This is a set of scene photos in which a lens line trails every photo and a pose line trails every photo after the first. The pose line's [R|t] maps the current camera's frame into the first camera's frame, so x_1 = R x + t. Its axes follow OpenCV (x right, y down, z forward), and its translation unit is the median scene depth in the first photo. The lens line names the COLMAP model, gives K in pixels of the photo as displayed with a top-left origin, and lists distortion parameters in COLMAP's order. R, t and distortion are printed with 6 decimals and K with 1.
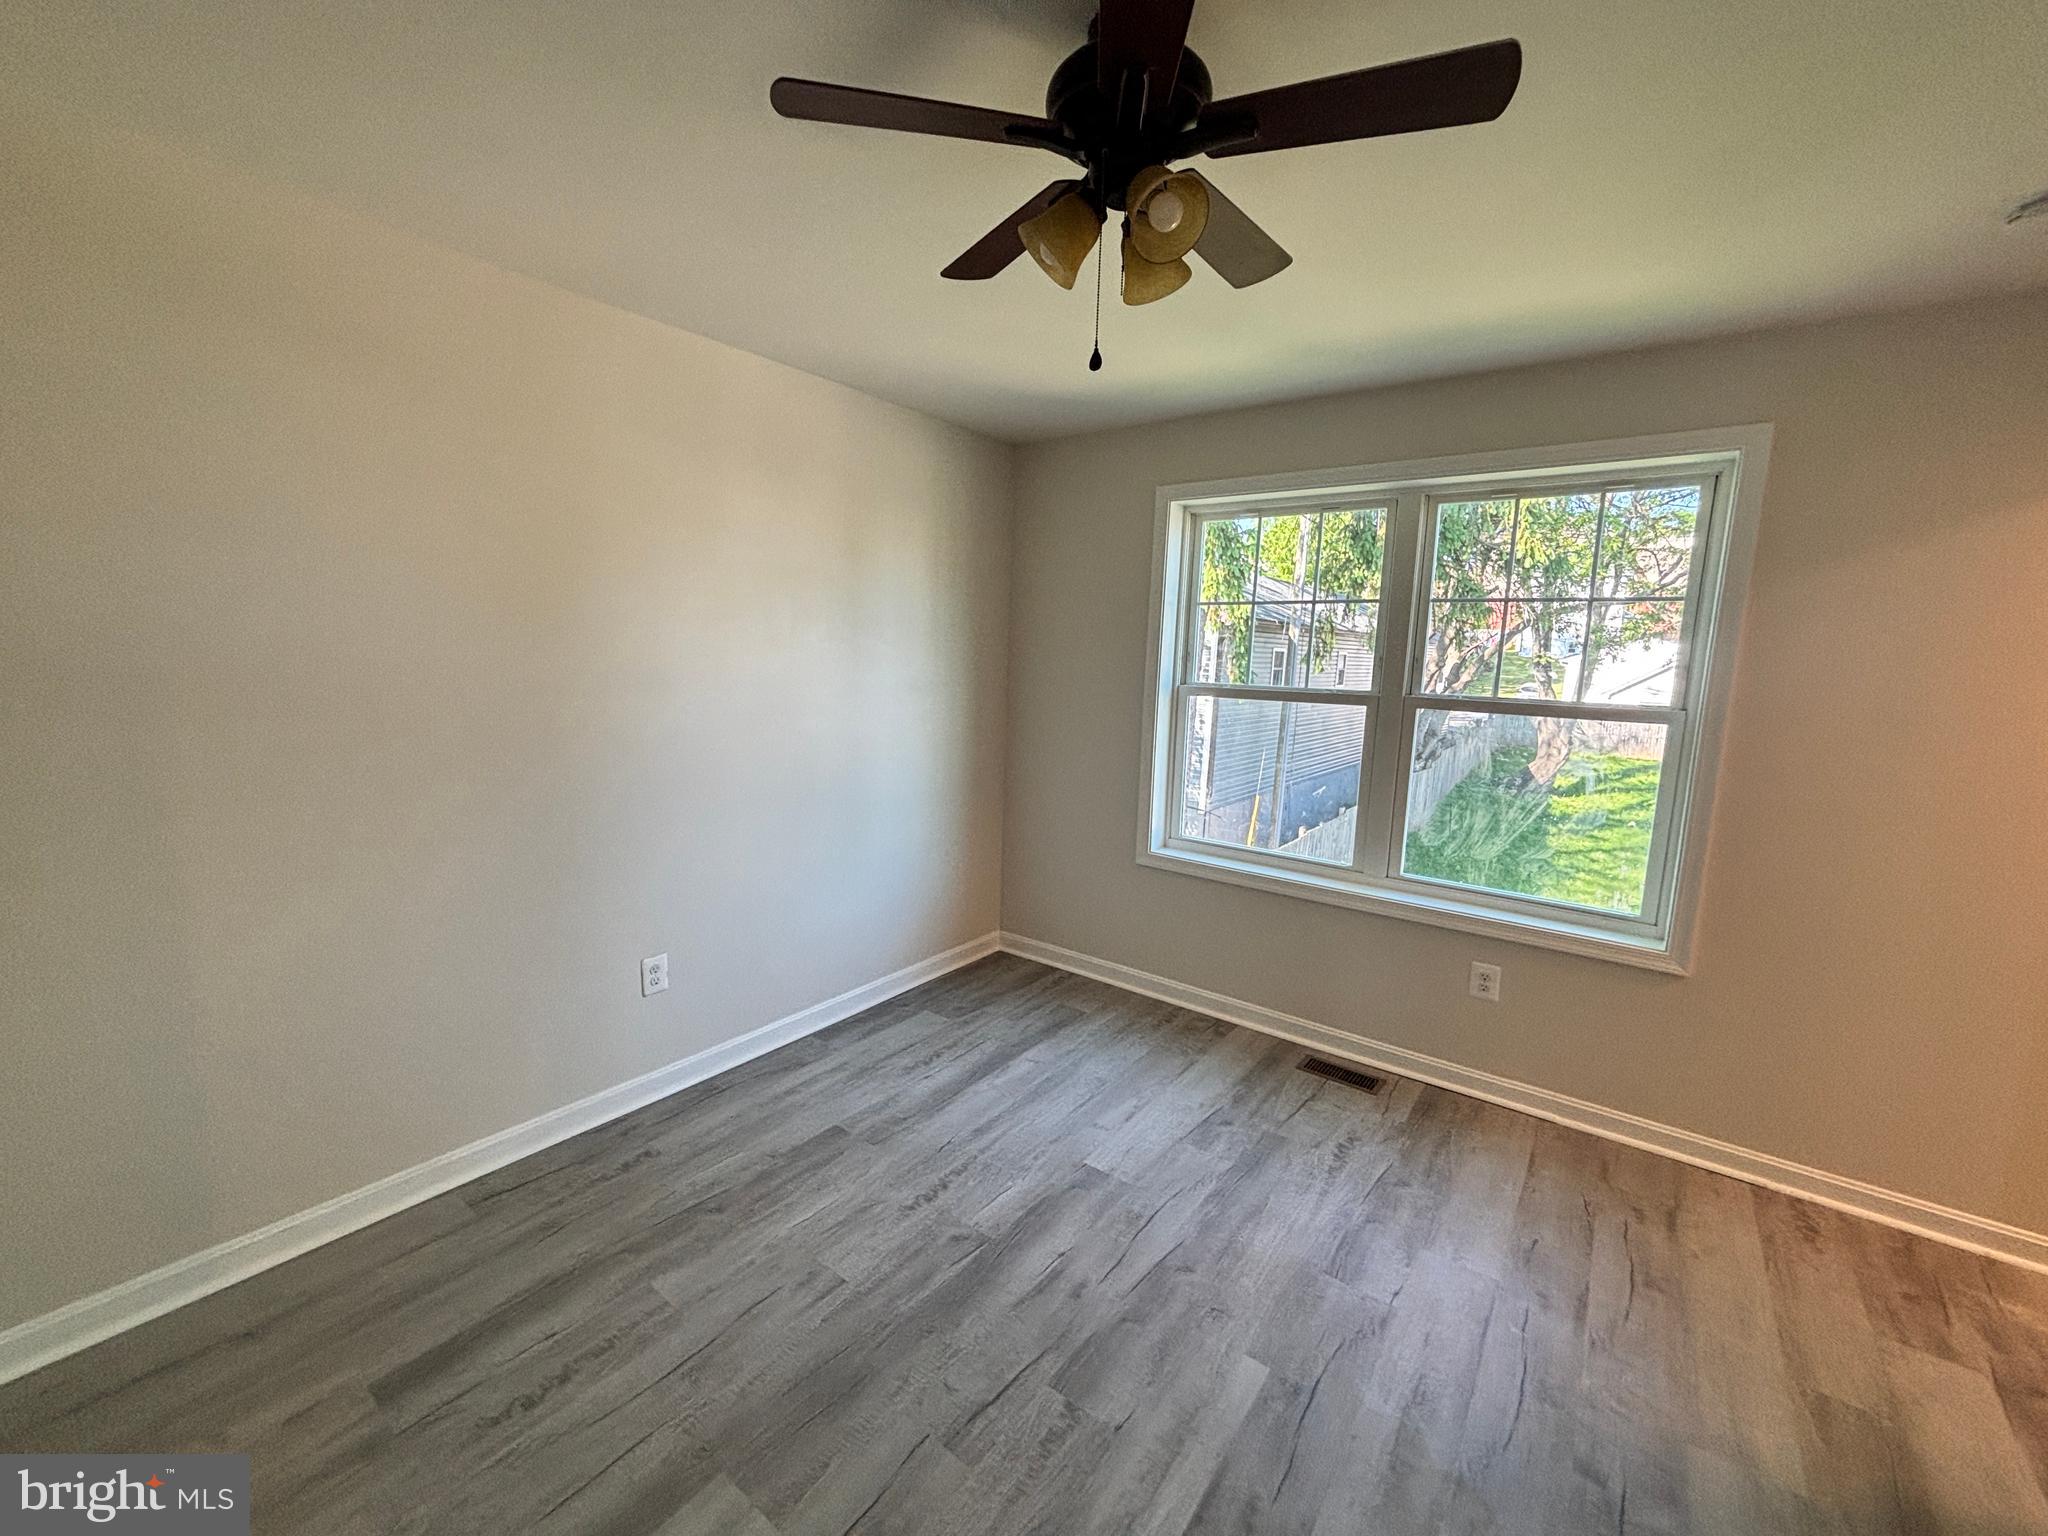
lens RADIAL K [[828.9, 0, 1024.0], [0, 828.9, 768.0], [0, 0, 1]] dist [0.001236, 0.000001]
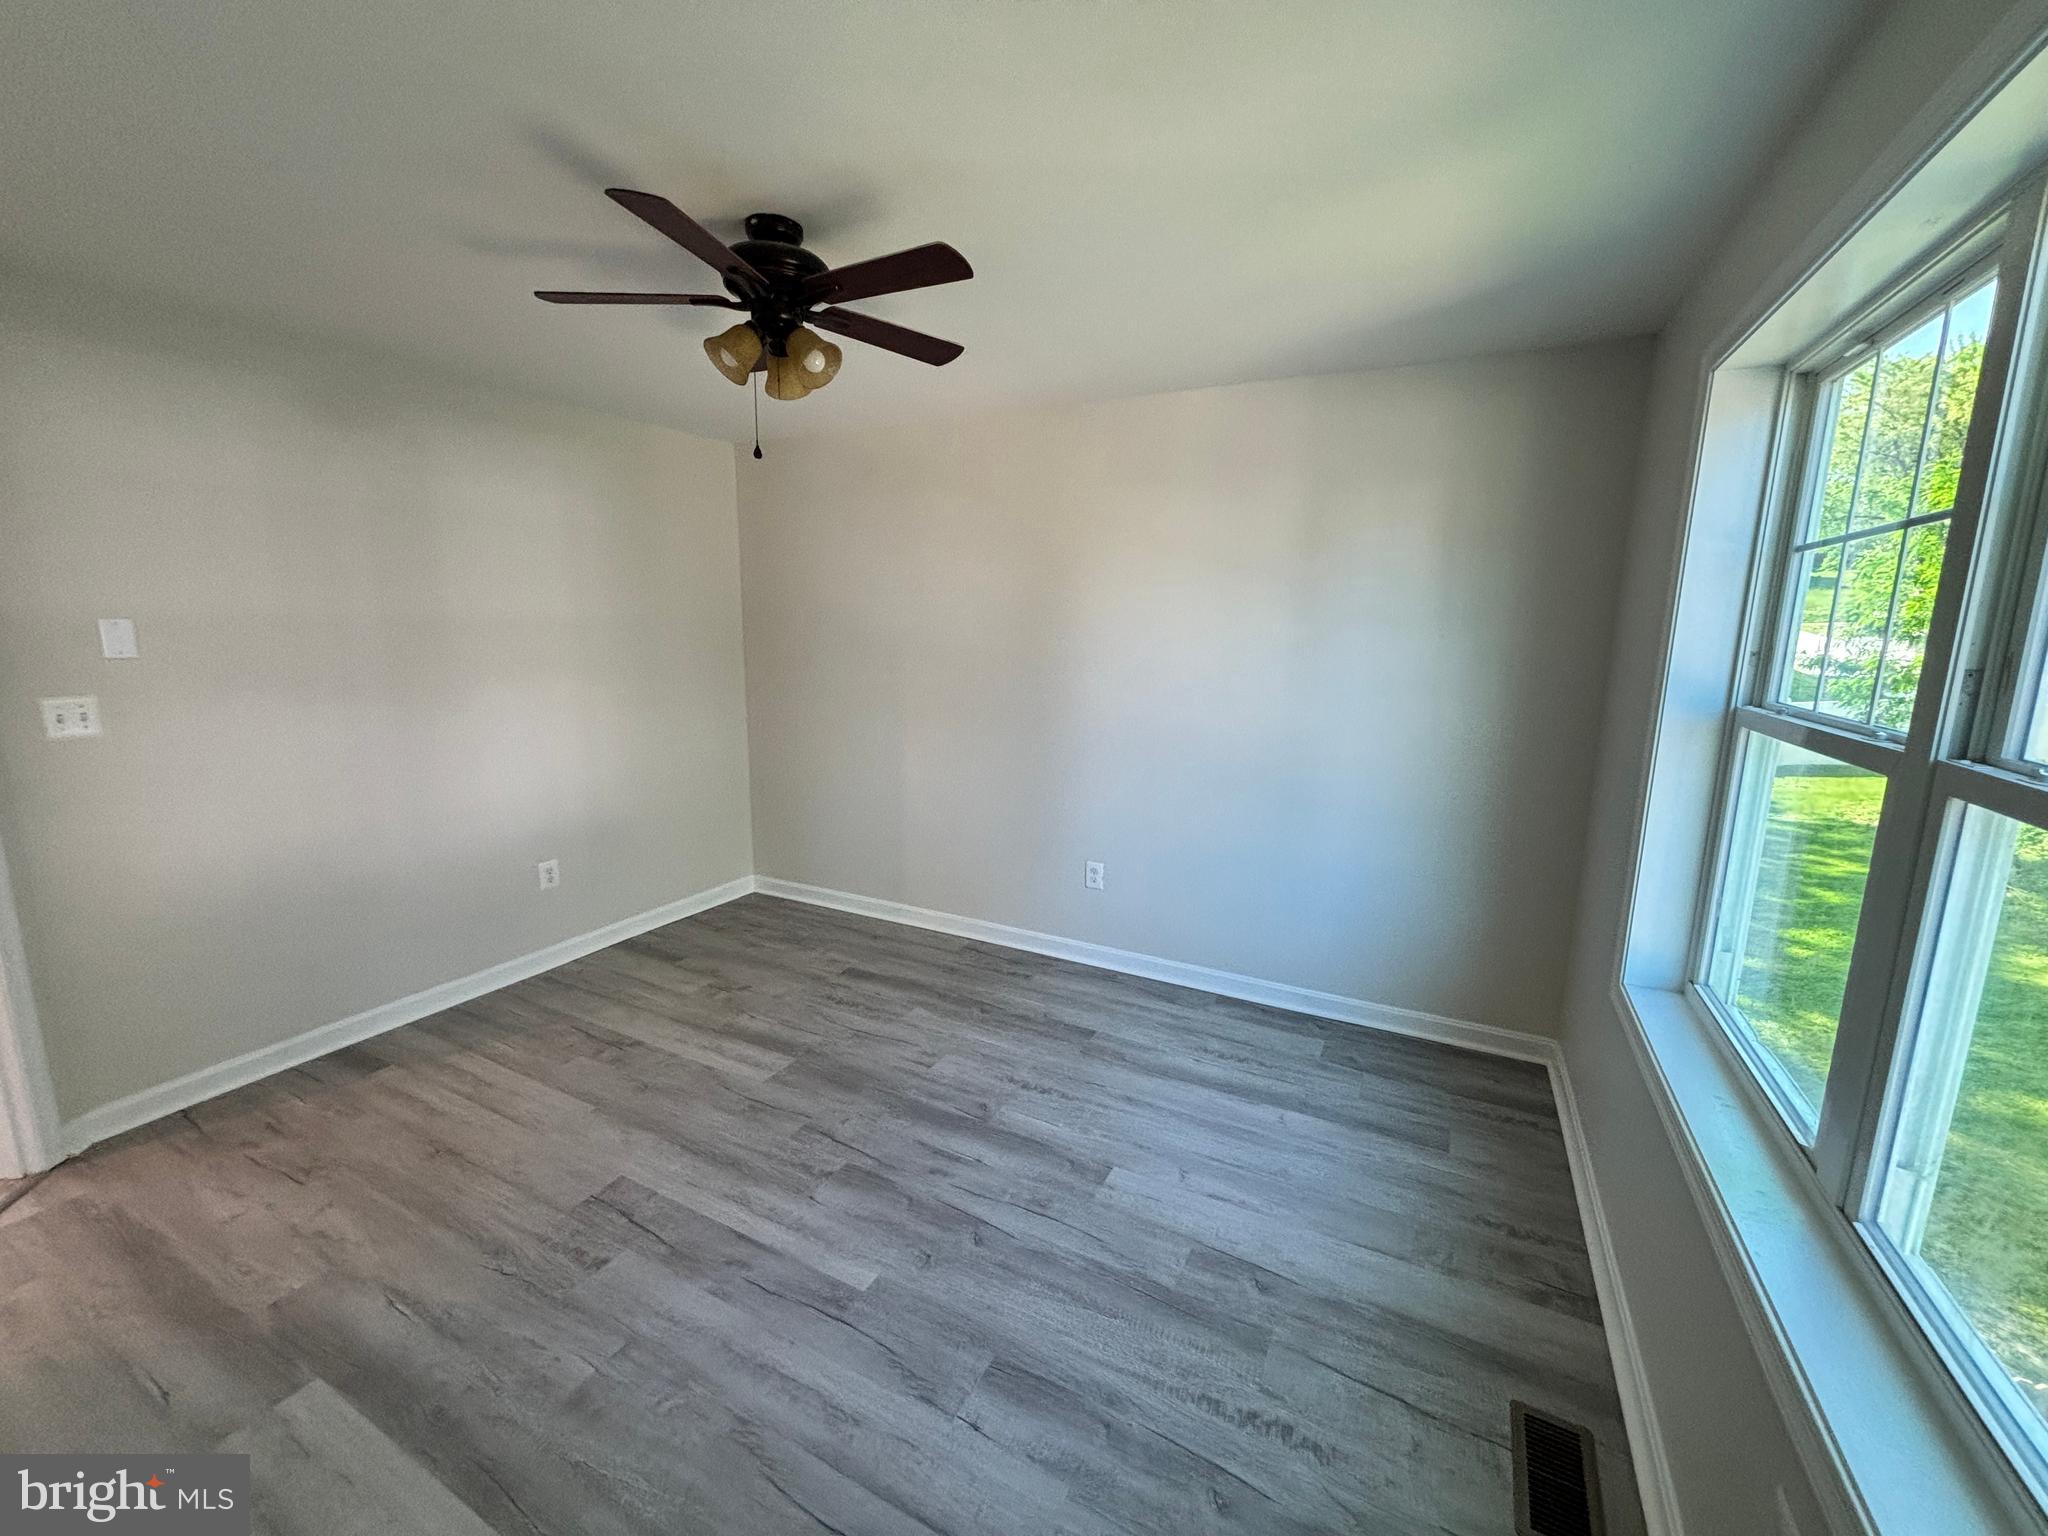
lens RADIAL K [[828.9, 0, 1024.0], [0, 828.9, 768.0], [0, 0, 1]] dist [0.001236, 0.000001]
pose [[0.173592, 0.153471, -0.972786, 0.890167], [-0.154930, 0.979739, 0.126921, -0.087024], [0.972555, 0.128681, 0.193852, 0.620230]]
